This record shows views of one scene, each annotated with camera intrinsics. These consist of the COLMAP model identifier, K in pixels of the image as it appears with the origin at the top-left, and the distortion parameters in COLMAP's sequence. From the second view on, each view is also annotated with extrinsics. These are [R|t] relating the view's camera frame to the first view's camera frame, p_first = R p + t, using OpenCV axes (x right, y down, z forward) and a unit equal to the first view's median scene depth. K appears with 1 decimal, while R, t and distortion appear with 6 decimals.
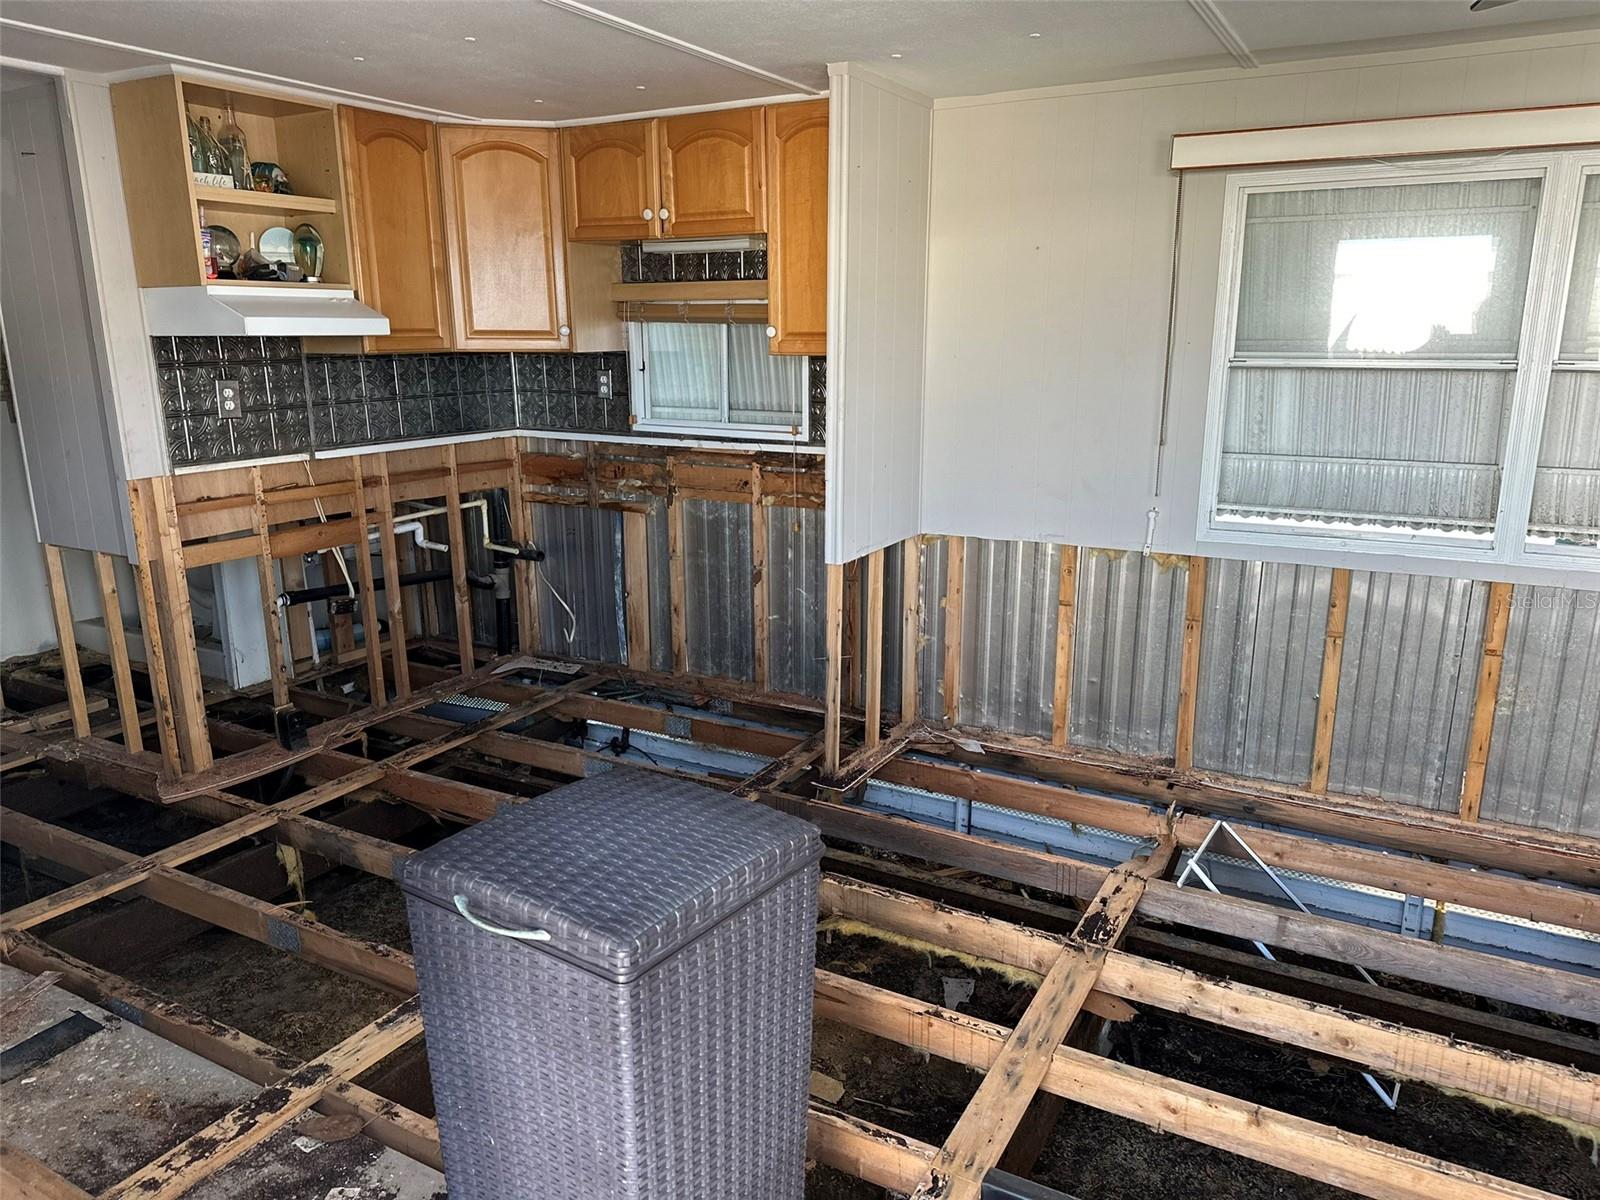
lens RADIAL K [[1124.2, 0, 803.1], [0, 1124.2, 608.8], [0, 0, 1]] dist [0.056161, -0.056836]
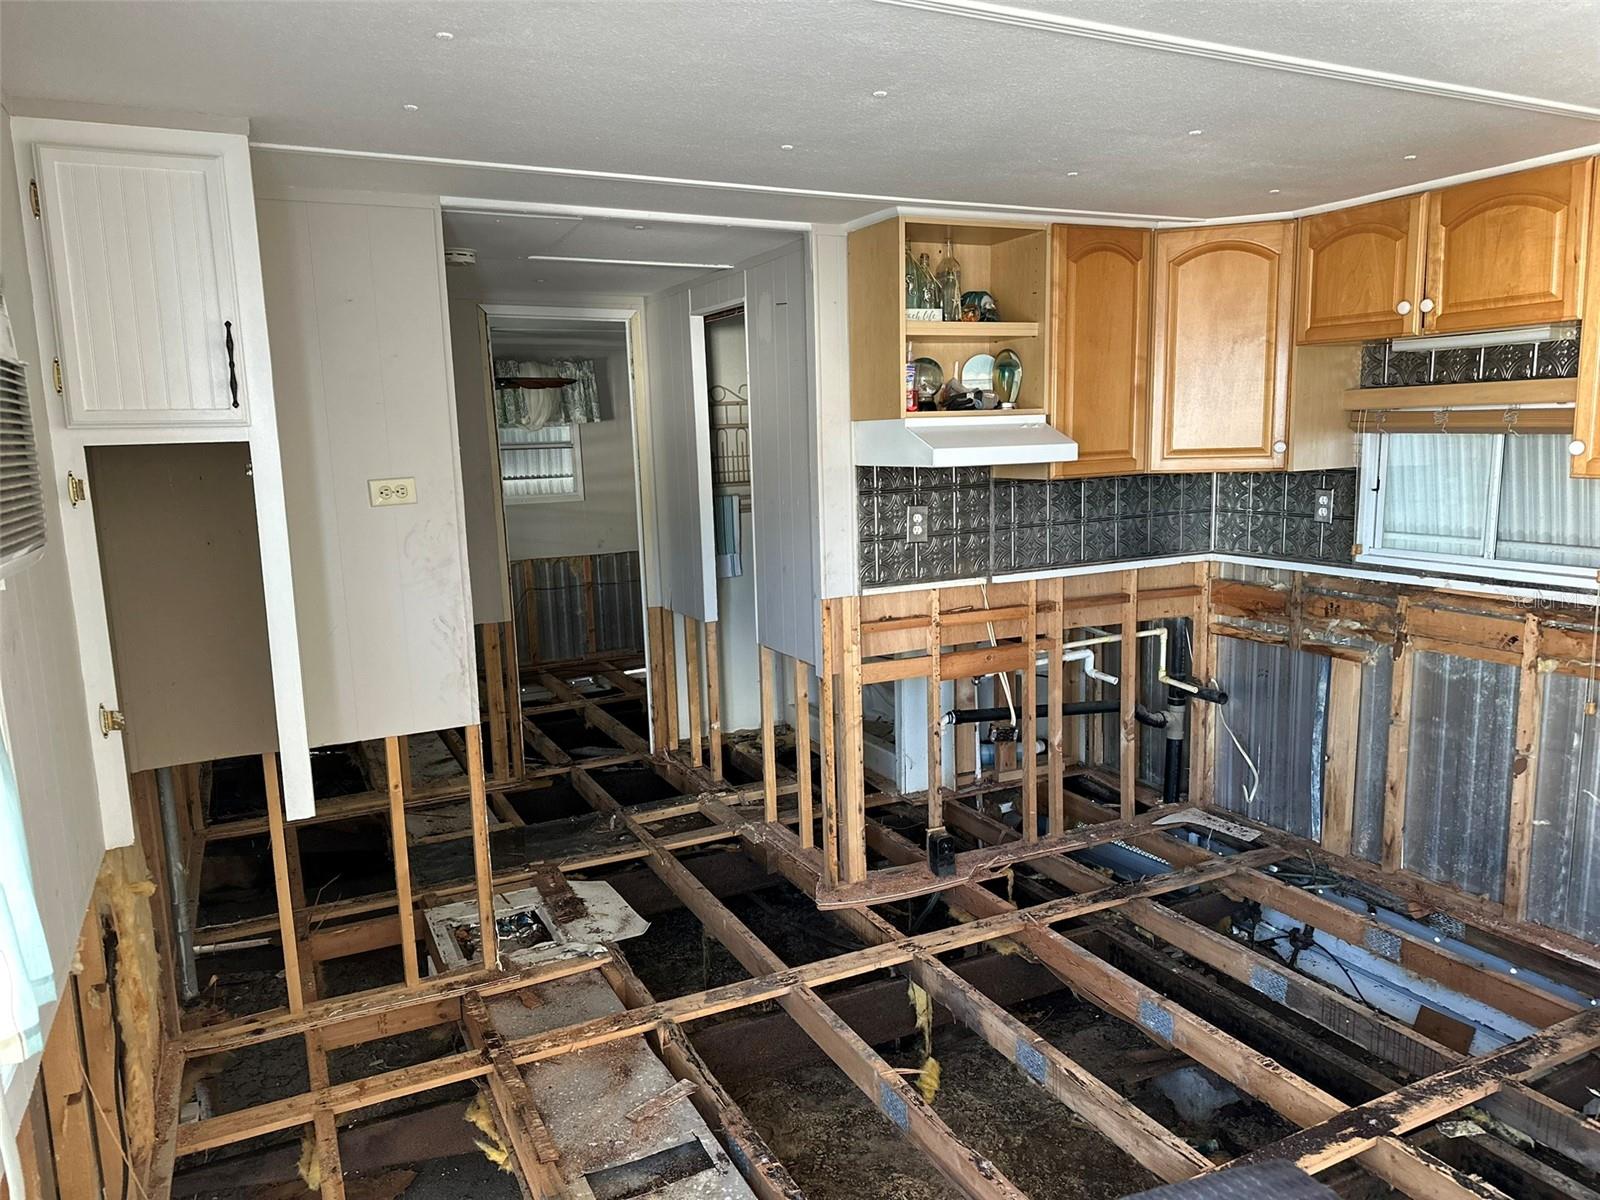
lens RADIAL K [[1124.2, 0, 803.1], [0, 1124.2, 608.8], [0, 0, 1]] dist [0.056161, -0.056836]
pose [[0.826613, 0.074857, -0.557771, -0.023097], [-0.117905, 0.992154, -0.041580, -0.051416], [0.550282, 0.100135, 0.828953, 0.111853]]
